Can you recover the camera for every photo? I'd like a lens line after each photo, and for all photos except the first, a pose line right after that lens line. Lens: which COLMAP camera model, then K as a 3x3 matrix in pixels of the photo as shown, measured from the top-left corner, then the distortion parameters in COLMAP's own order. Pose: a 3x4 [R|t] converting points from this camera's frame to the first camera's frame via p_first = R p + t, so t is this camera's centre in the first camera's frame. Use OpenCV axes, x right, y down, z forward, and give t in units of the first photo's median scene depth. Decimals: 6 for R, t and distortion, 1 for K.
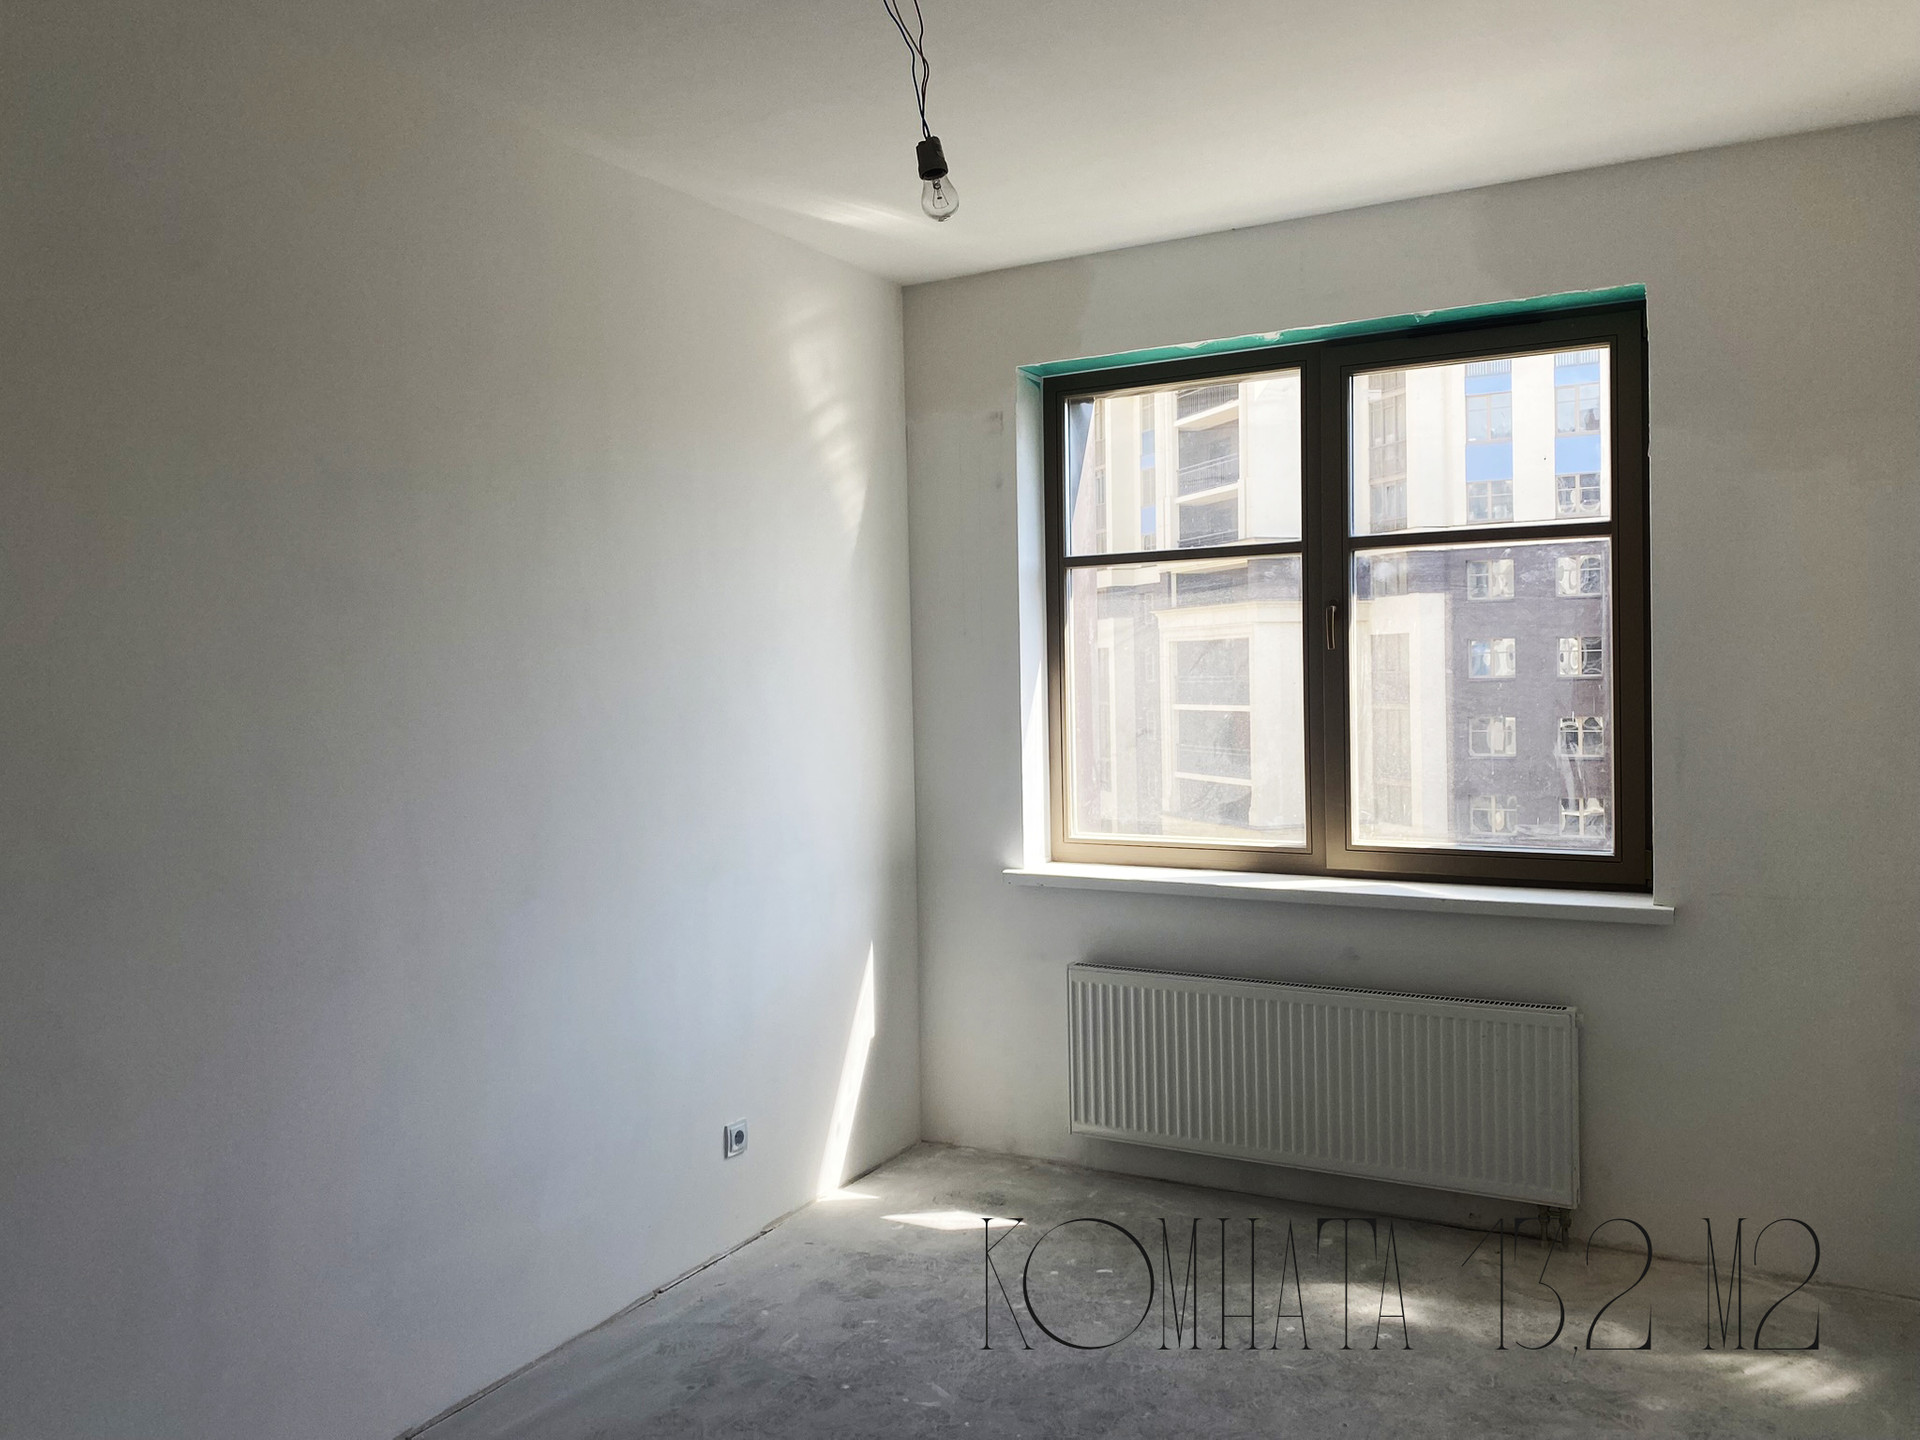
lens RADIAL K [[1475.9, 0, 966.1], [0, 1475.9, 701.2], [0, 0, 1]] dist [0.044508, -0.033869]
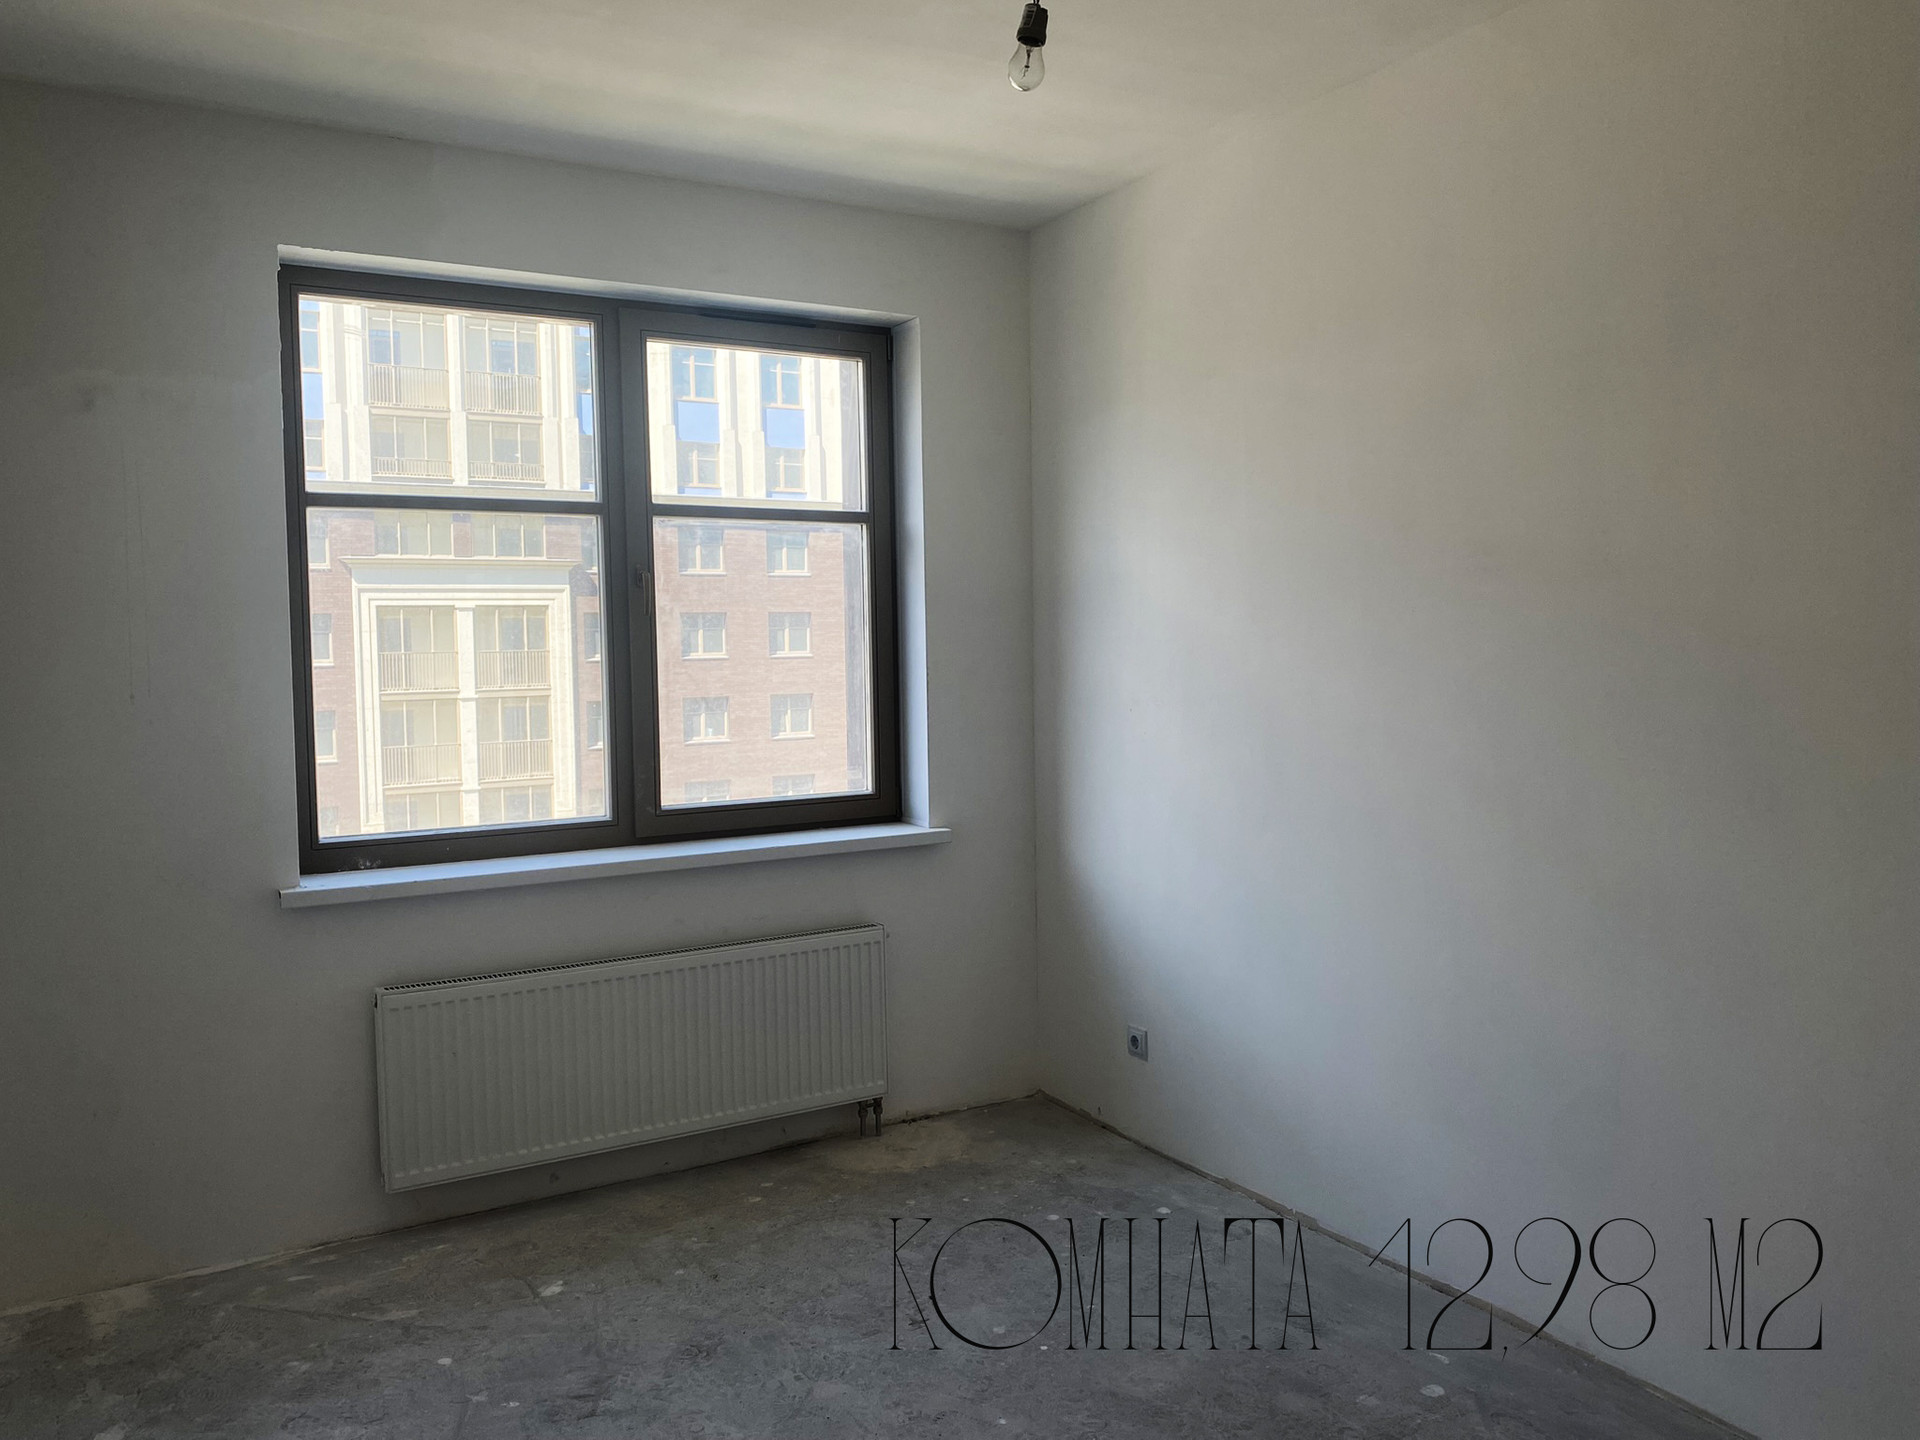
lens RADIAL K [[1475.9, 0, 966.1], [0, 1475.9, 701.2], [0, 0, 1]] dist [0.044508, -0.033869]
pose [[0.483365, -0.027676, 0.874981, -0.513999], [0.018009, 0.999603, 0.021669, 0.004414], [-0.875234, 0.005284, 0.483671, 0.336112]]
